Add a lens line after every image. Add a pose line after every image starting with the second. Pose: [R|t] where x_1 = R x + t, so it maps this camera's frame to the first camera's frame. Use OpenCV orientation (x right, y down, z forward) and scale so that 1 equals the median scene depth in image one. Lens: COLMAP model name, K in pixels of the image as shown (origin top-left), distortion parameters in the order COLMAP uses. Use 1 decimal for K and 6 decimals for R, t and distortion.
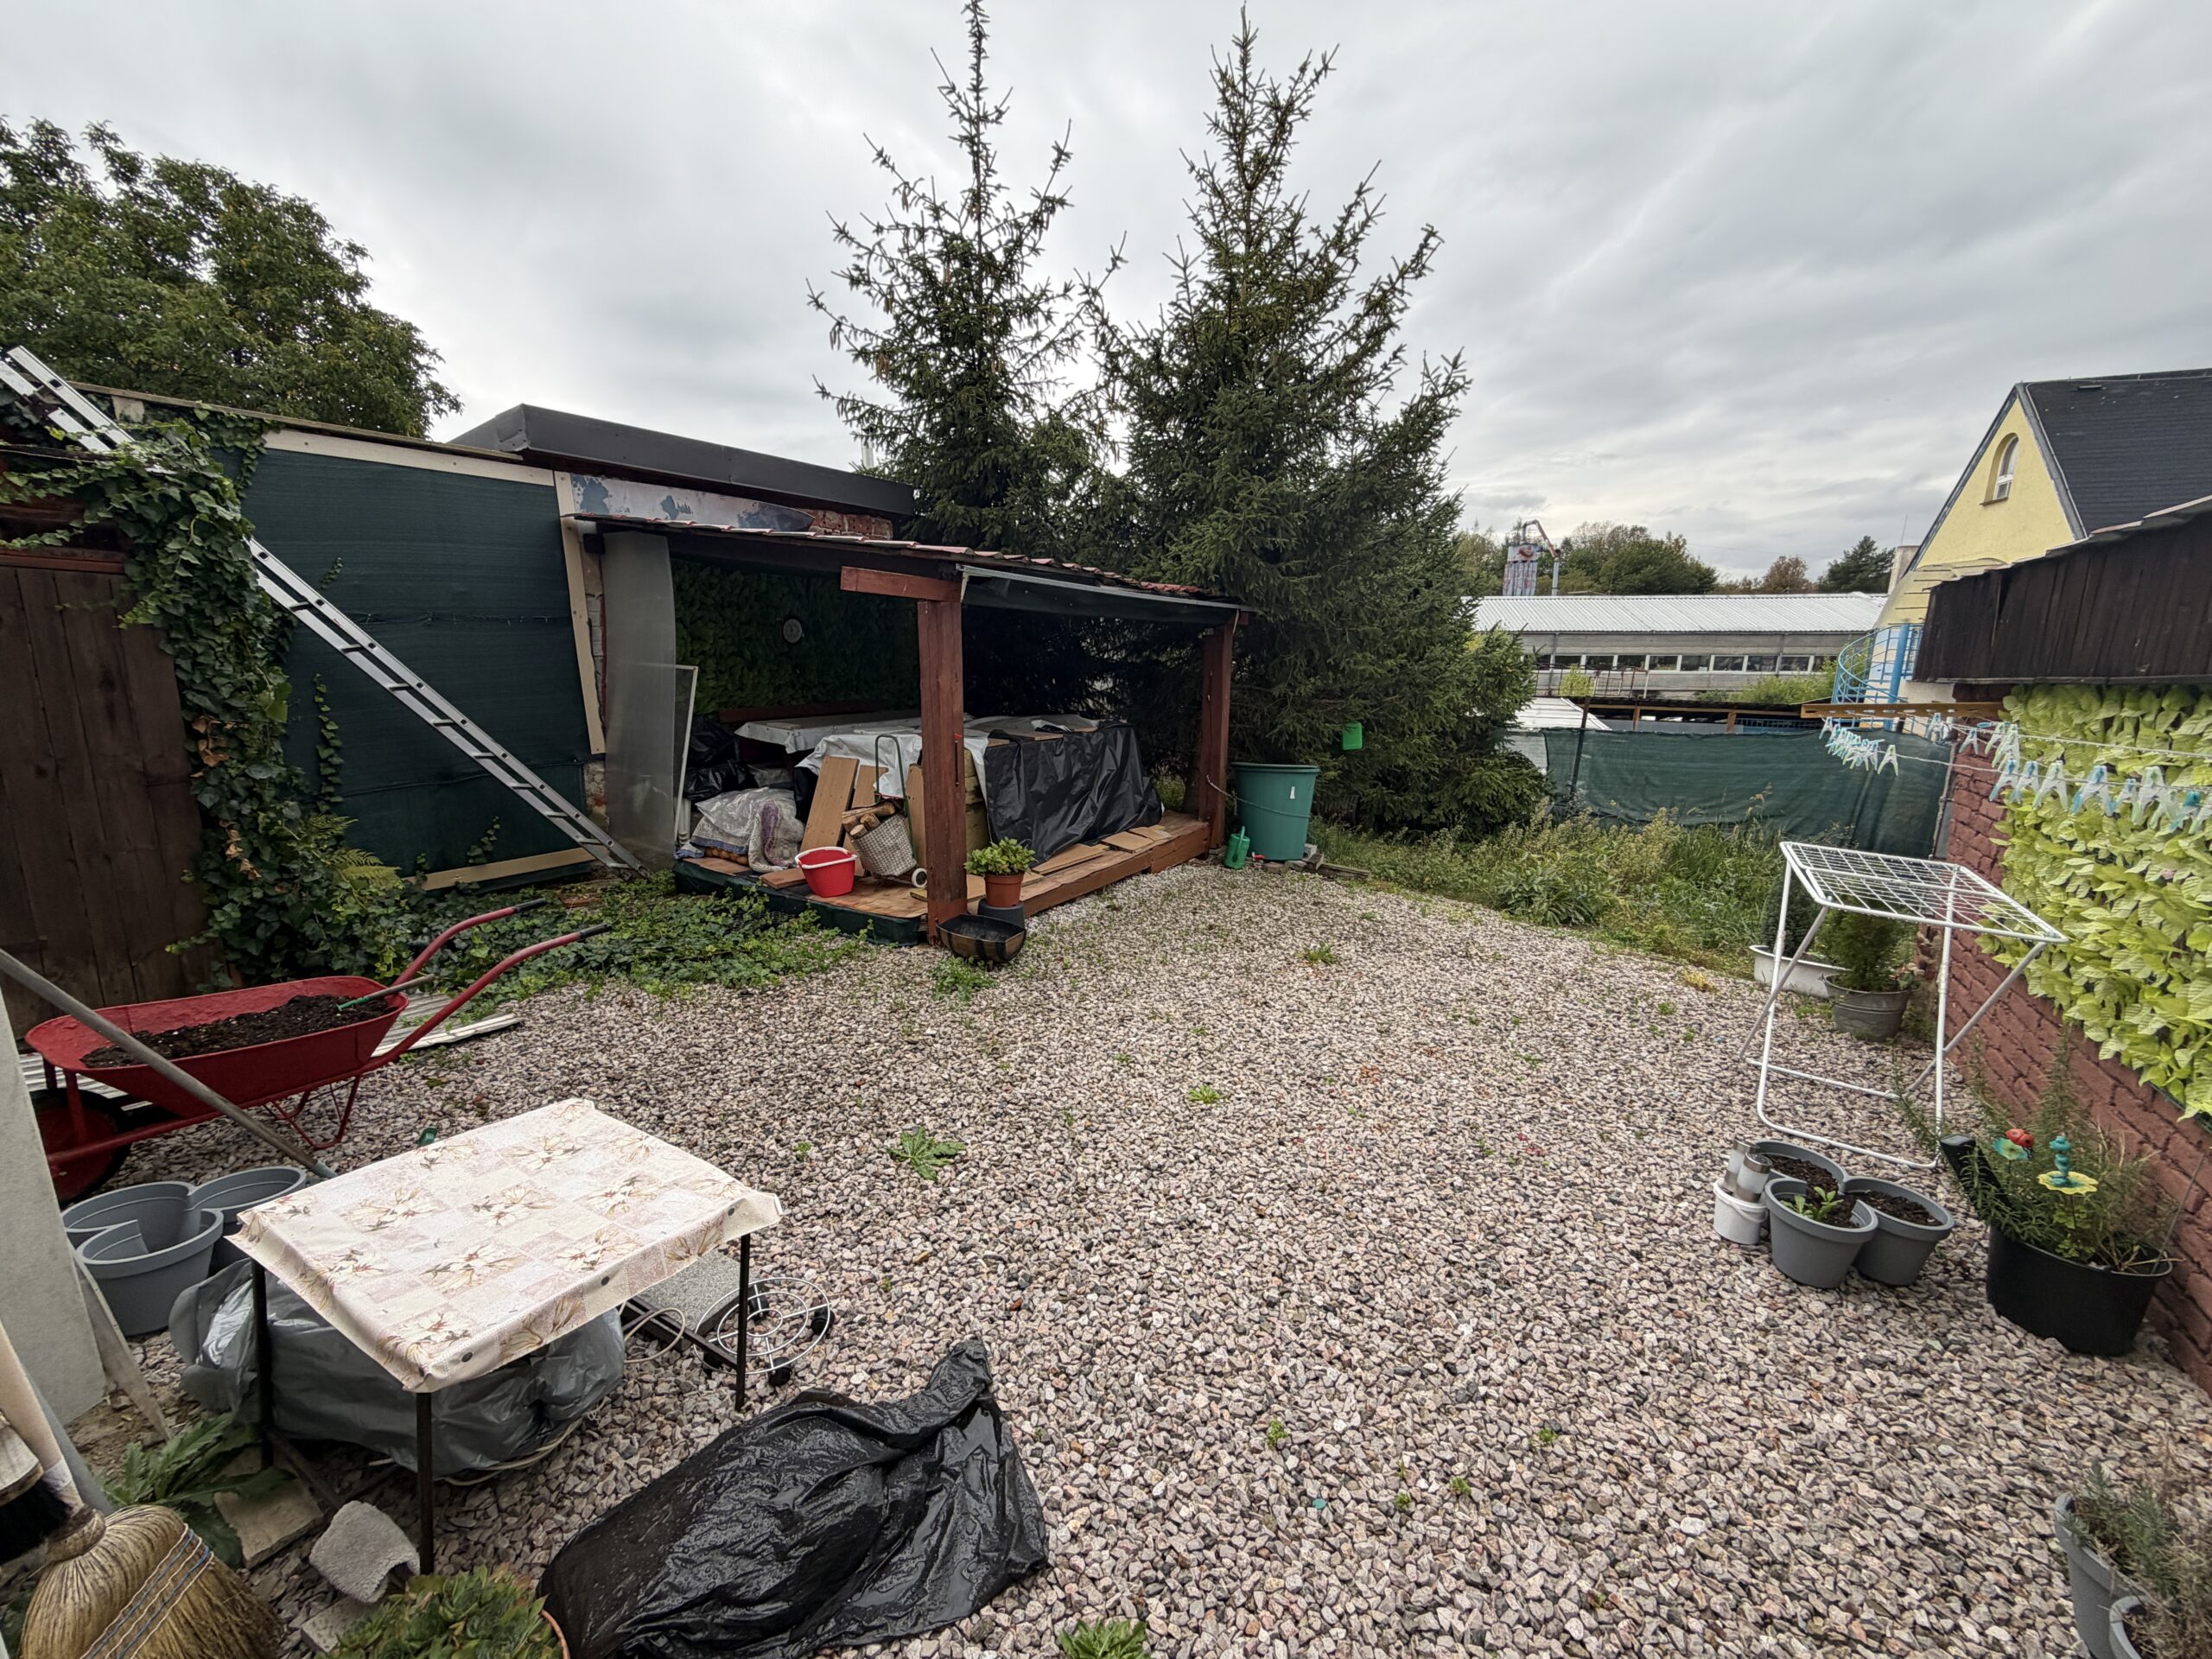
lens RADIAL K [[883.0, 0, 1104.8], [0, 883.0, 833.6], [0, 0, 1]] dist [-0.000693, -0.000023]
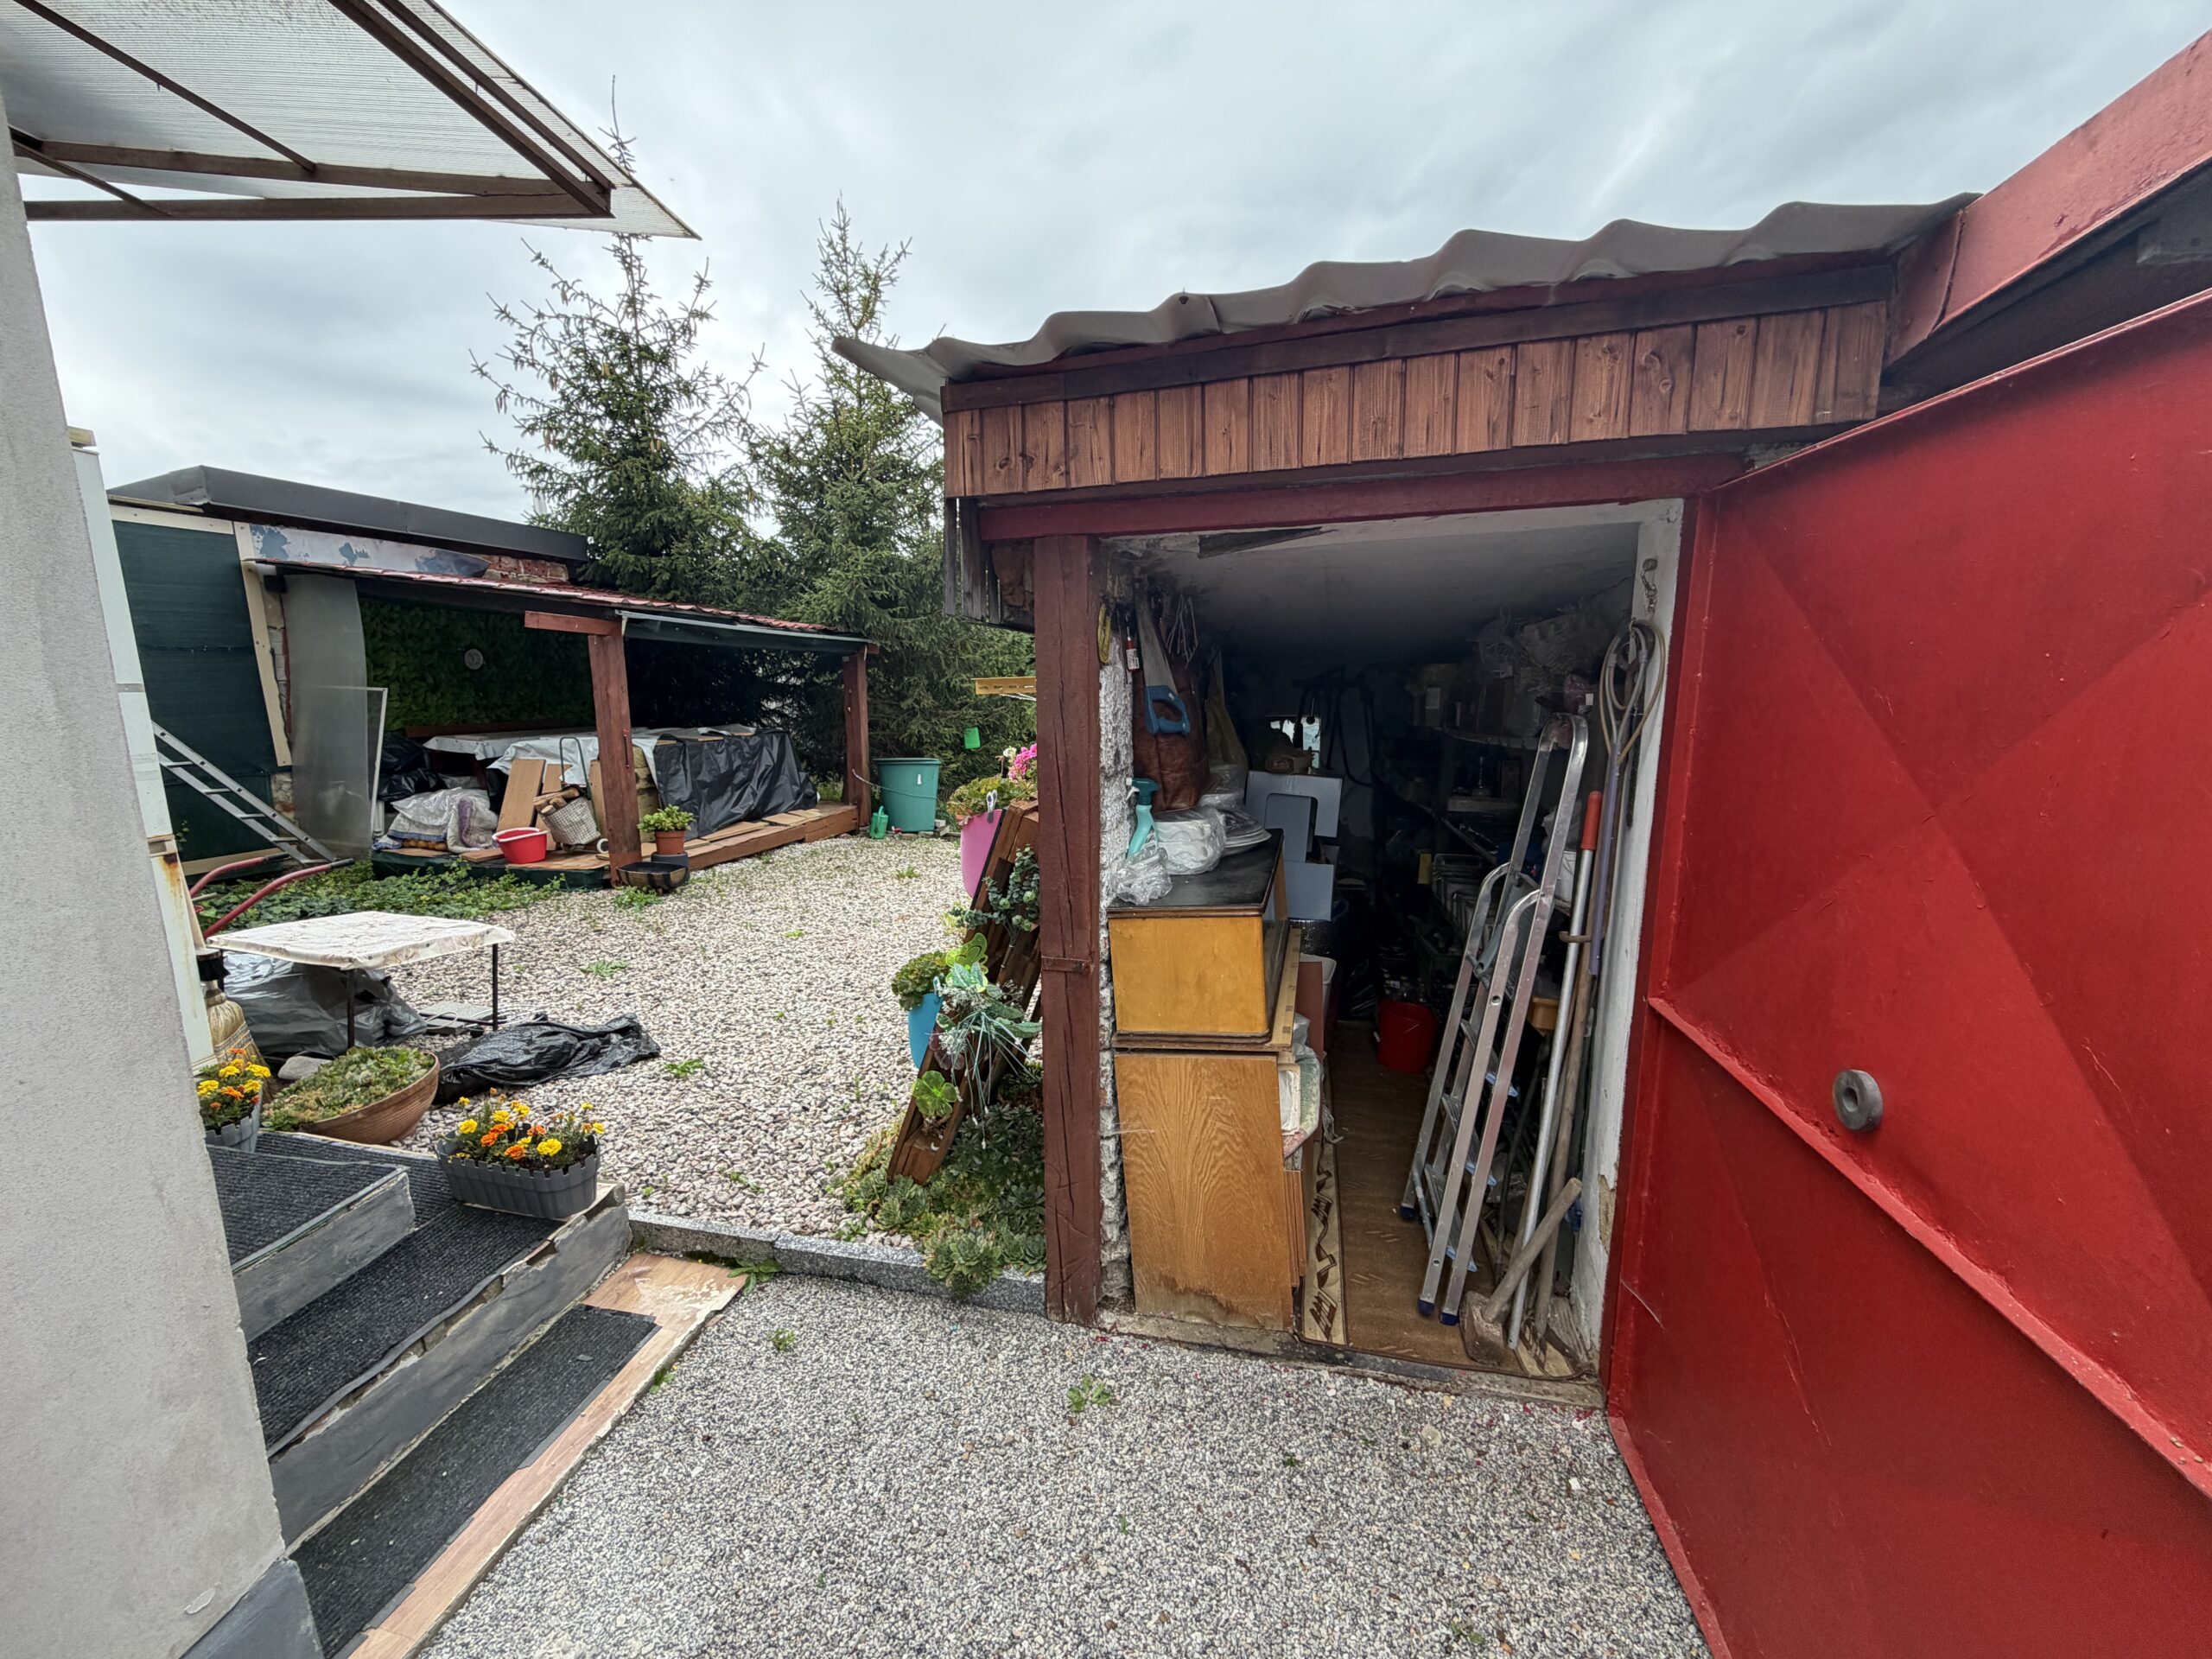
lens RADIAL K [[883.0, 0, 1102.4], [0, 883.0, 833.9], [0, 0, 1]] dist [-0.000693, -0.000023]
pose [[0.956207, -0.059470, 0.286585, 0.102883], [0.069556, 0.997261, -0.025132, 0.098668], [-0.284306, 0.043965, 0.957725, -0.385895]]
